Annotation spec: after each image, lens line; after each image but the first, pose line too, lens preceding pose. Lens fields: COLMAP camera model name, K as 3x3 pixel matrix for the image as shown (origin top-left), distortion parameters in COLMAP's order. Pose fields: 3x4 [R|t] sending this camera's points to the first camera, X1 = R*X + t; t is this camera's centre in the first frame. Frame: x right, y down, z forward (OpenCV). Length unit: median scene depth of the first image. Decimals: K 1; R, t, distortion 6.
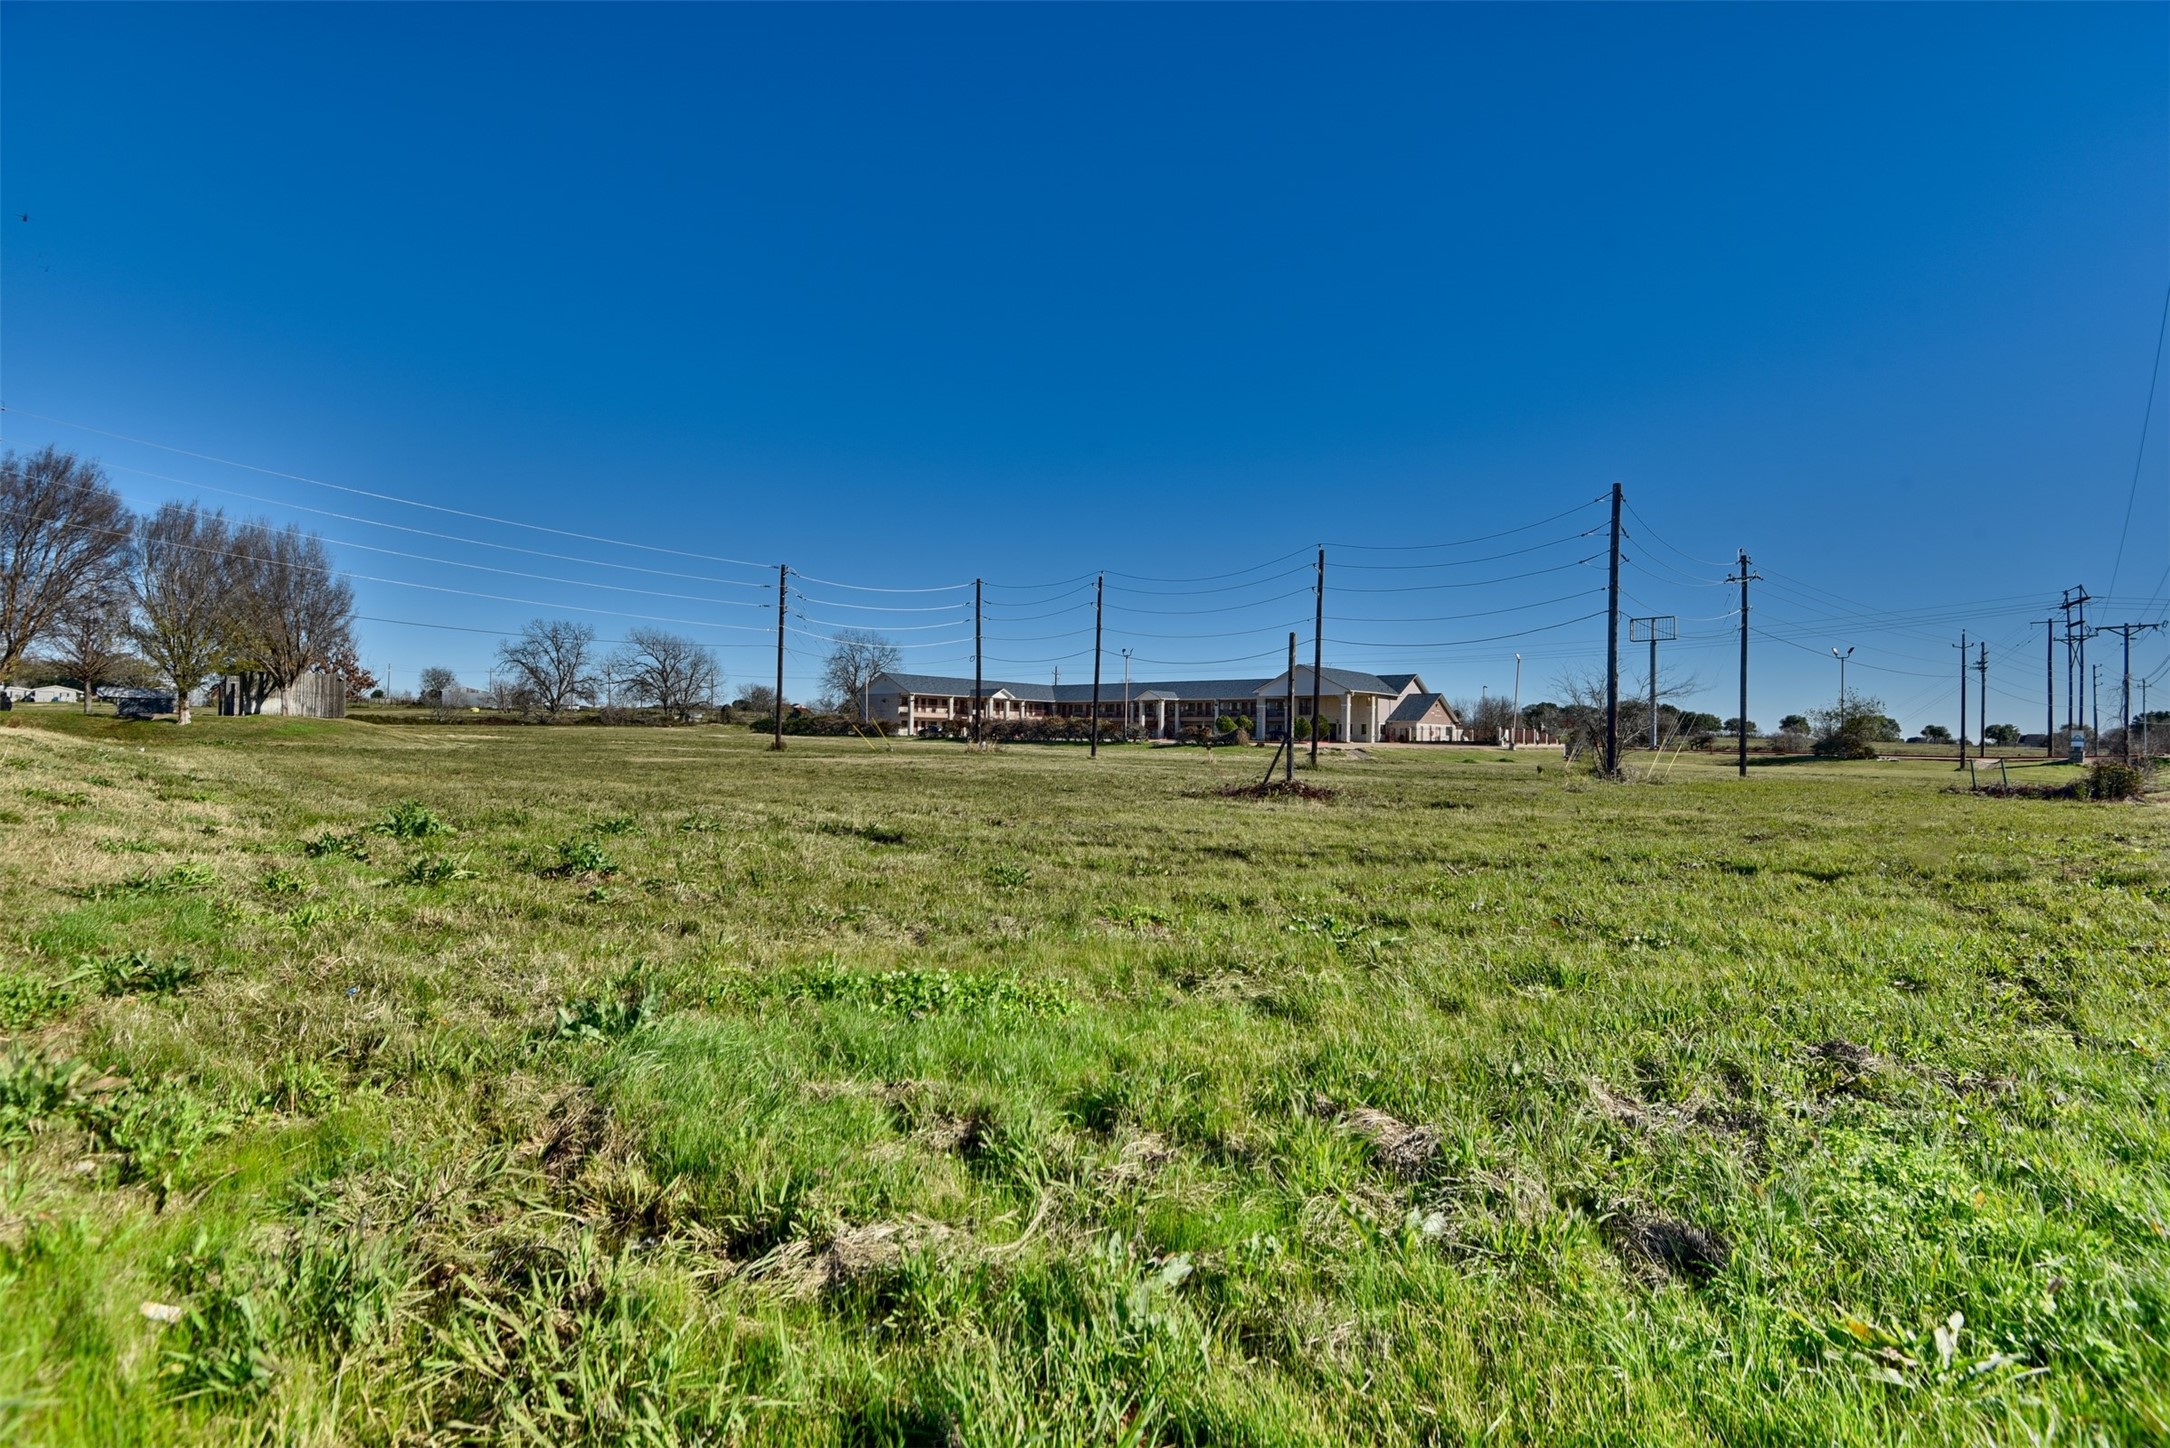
lens RADIAL K [[1015.0, 0, 1101.6], [0, 1015.0, 720.4], [0, 0, 1]] dist [-0.034722, -0.001967]
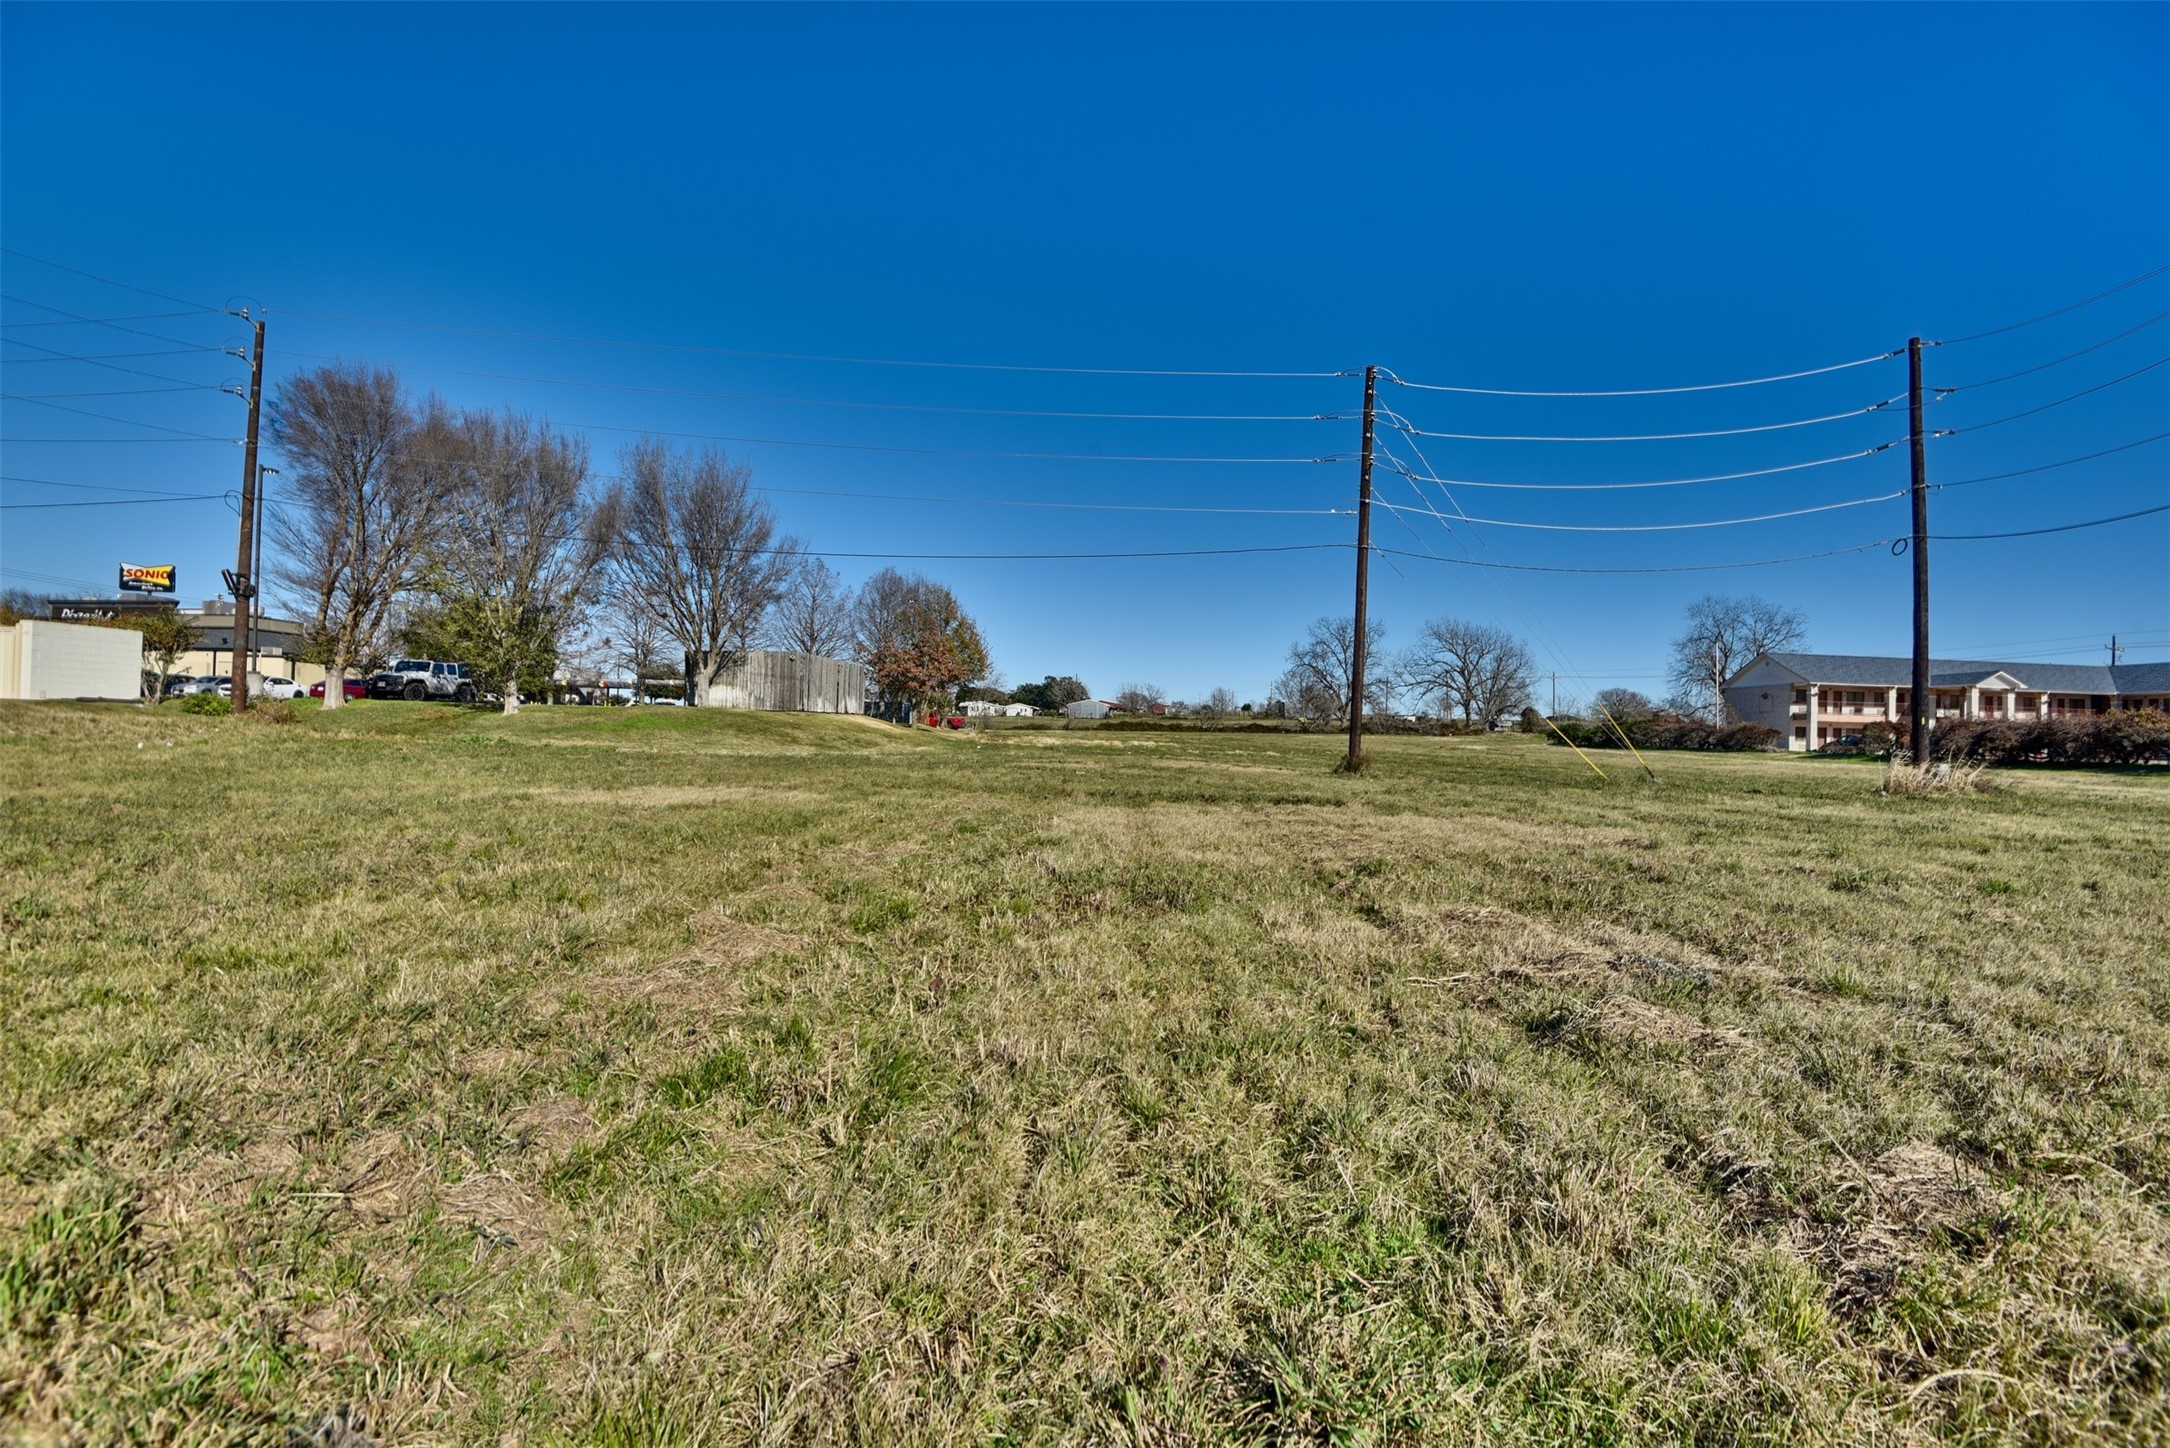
lens RADIAL K [[1015.0, 0, 1091.1], [0, 1015.0, 709.1], [0, 0, 1]] dist [-0.034722, -0.001967]
pose [[0.665369, -0.016237, -0.746338, -0.025194], [-0.003067, 0.999696, -0.024483, 0.005294], [0.746508, 0.018579, 0.665117, 0.253170]]
